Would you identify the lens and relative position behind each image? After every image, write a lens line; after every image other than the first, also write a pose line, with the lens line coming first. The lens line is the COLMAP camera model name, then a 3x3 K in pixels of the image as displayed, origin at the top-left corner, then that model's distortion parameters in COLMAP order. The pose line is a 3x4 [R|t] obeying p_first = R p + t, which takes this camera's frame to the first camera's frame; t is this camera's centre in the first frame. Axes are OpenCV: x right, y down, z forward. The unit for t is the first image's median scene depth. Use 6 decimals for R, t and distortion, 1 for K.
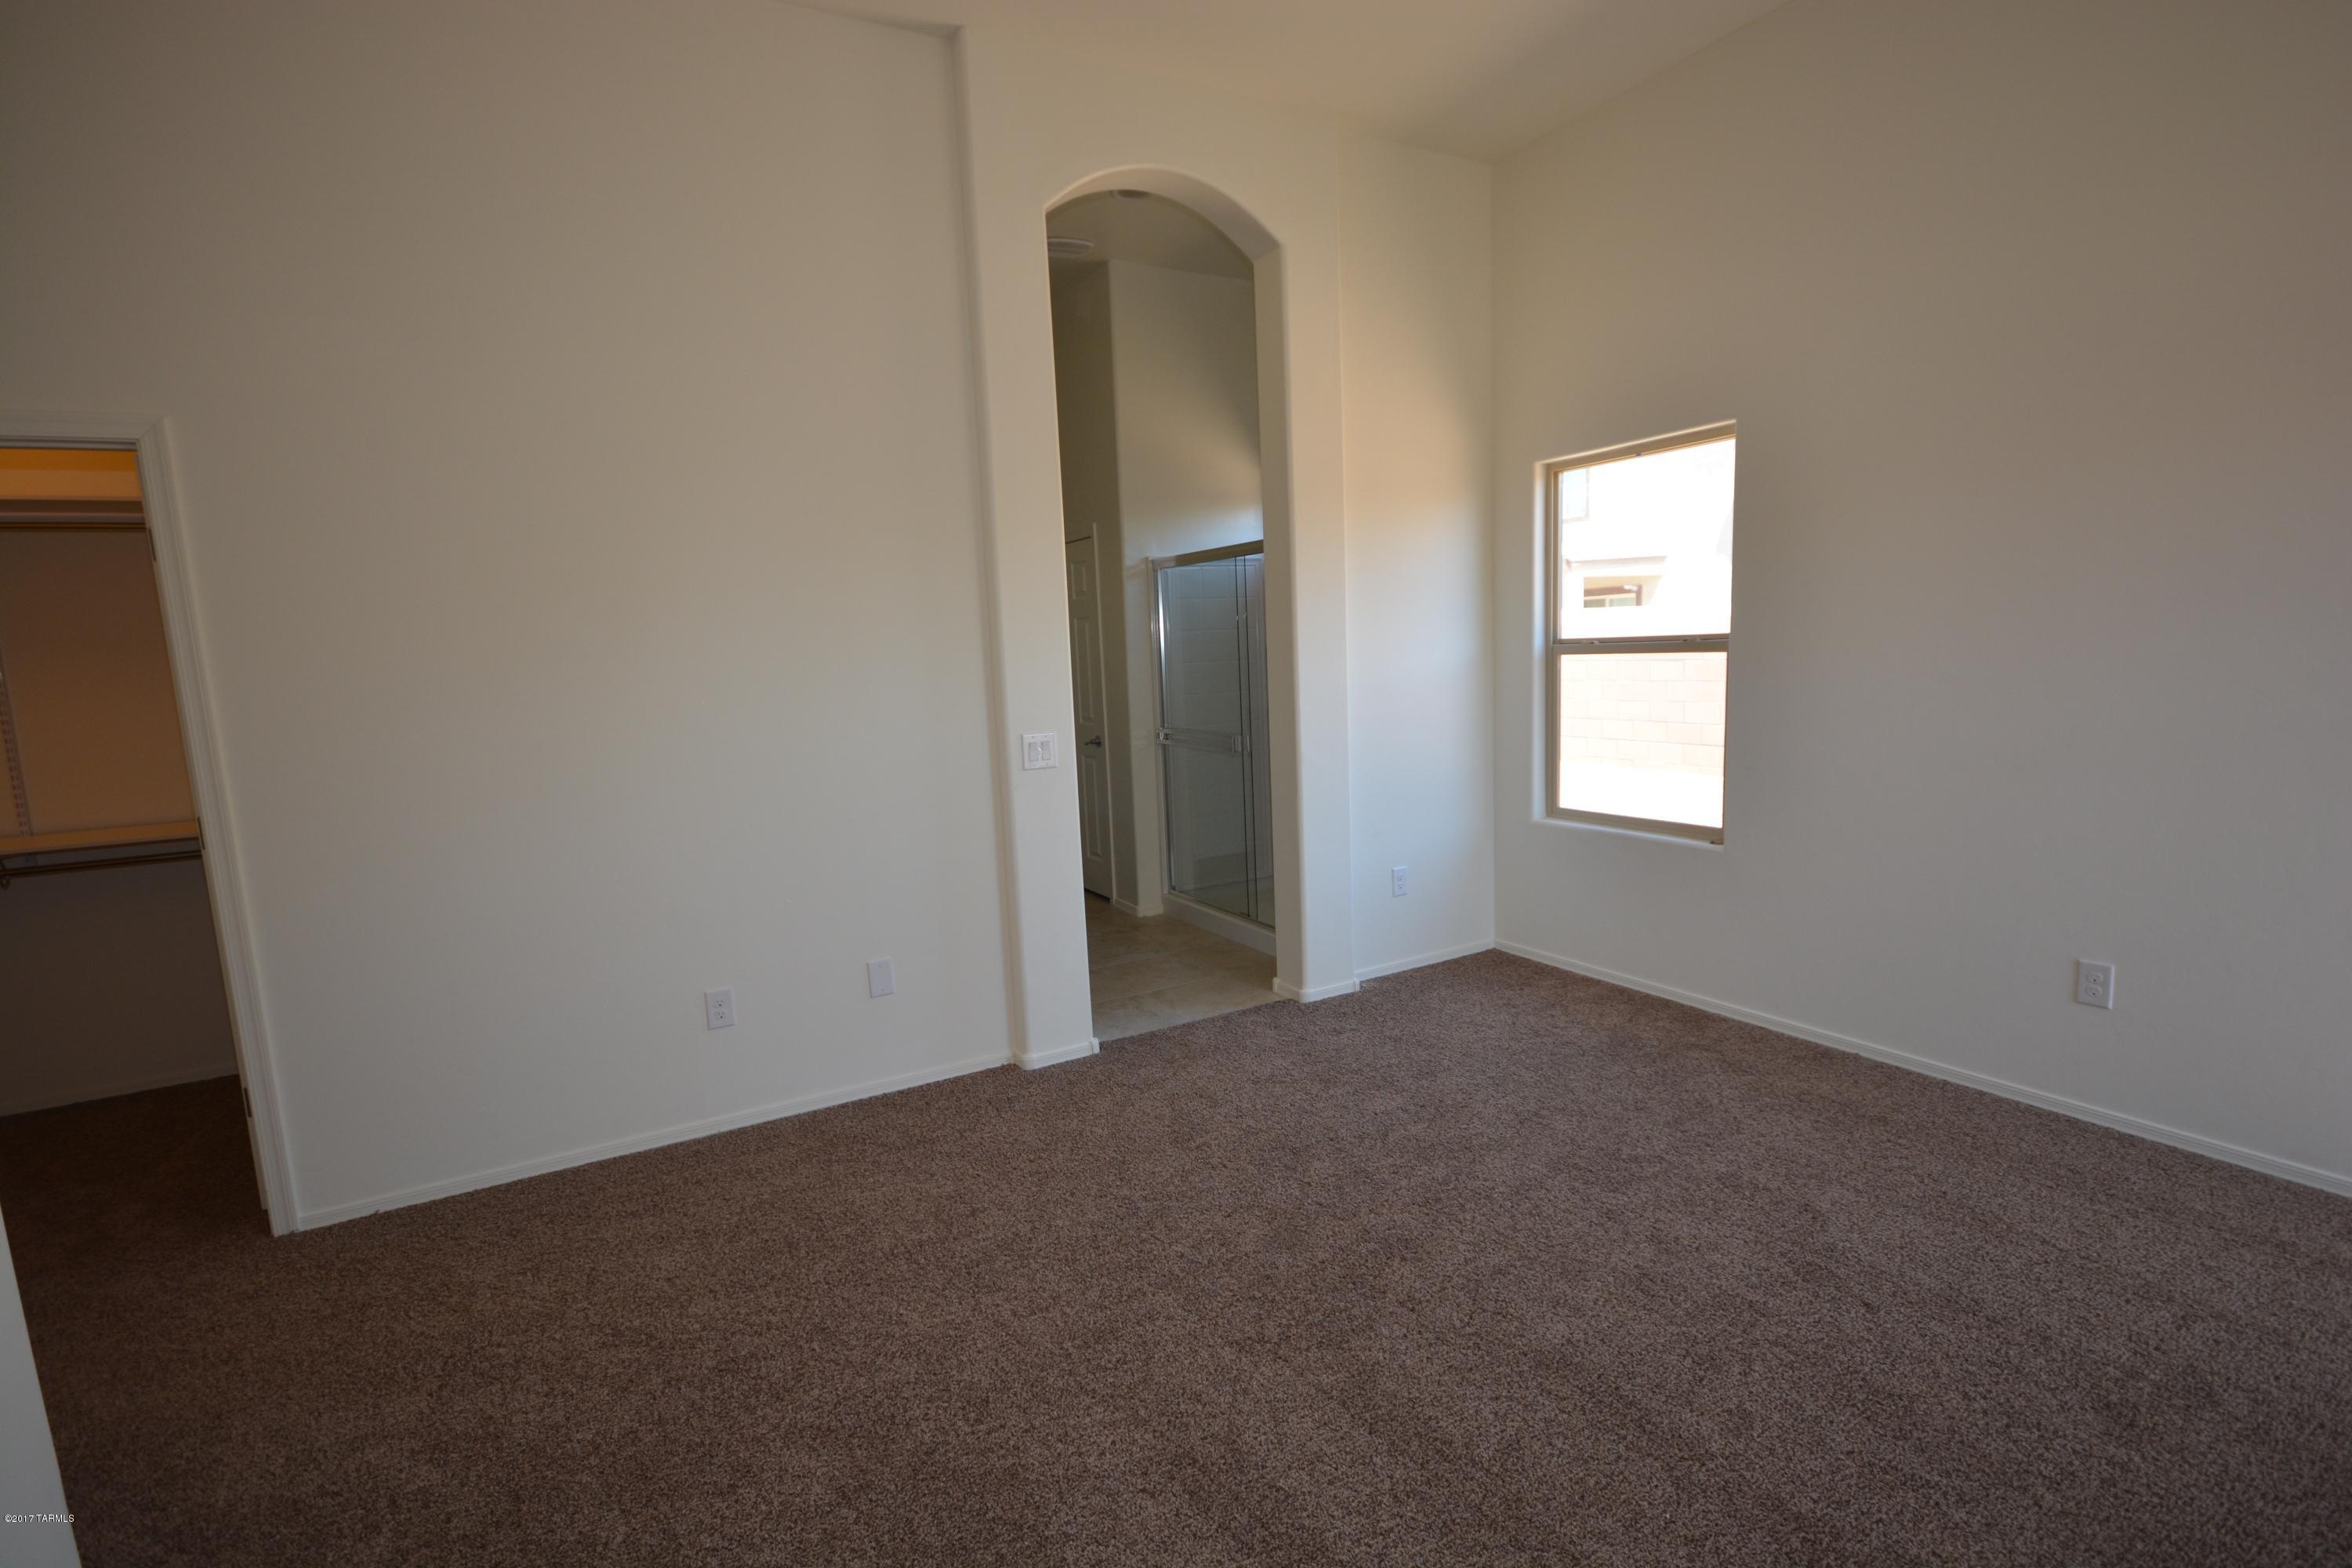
lens RADIAL K [[1104.1, 0, 1171.1], [0, 1104.1, 795.6], [0, 0, 1]] dist [0.015131, -0.010335]
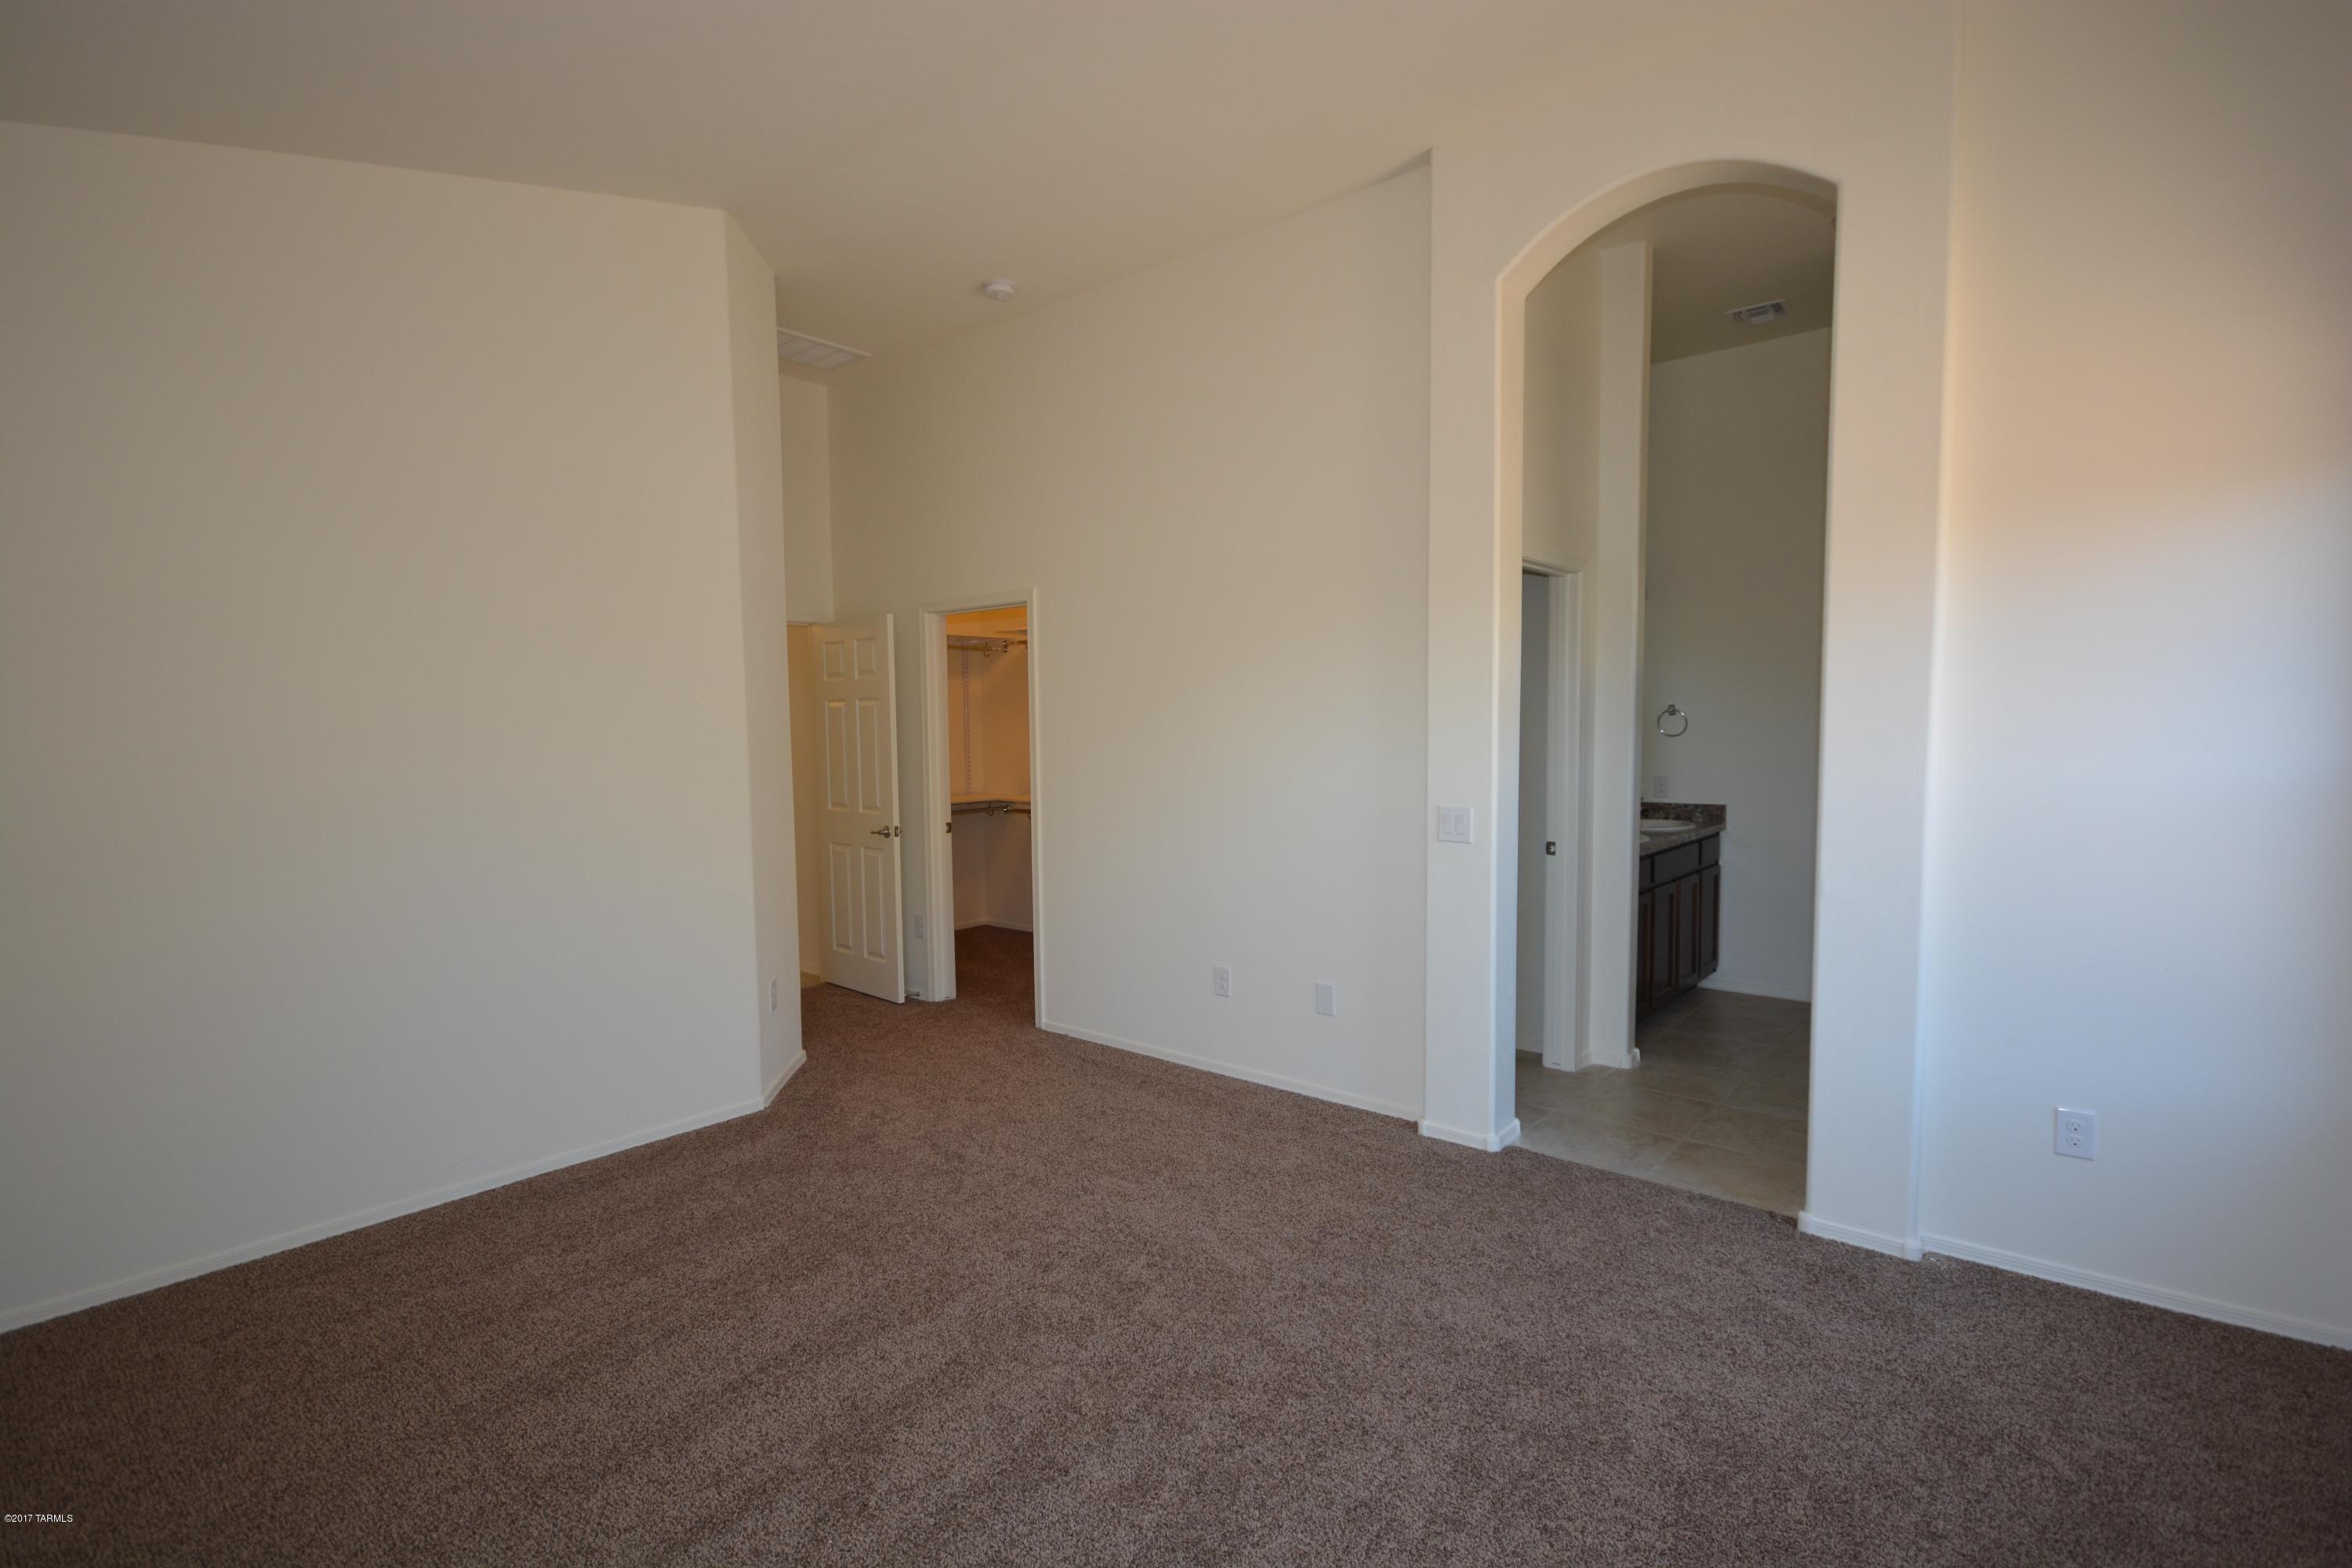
lens RADIAL K [[1104.1, 0, 1171.1], [0, 1104.1, 795.6], [0, 0, 1]] dist [0.015131, -0.010335]
pose [[0.367929, 0.106070, -0.923784, 0.676676], [-0.138418, 0.988651, 0.058388, -0.086206], [0.919494, 0.106385, 0.378436, 0.355744]]
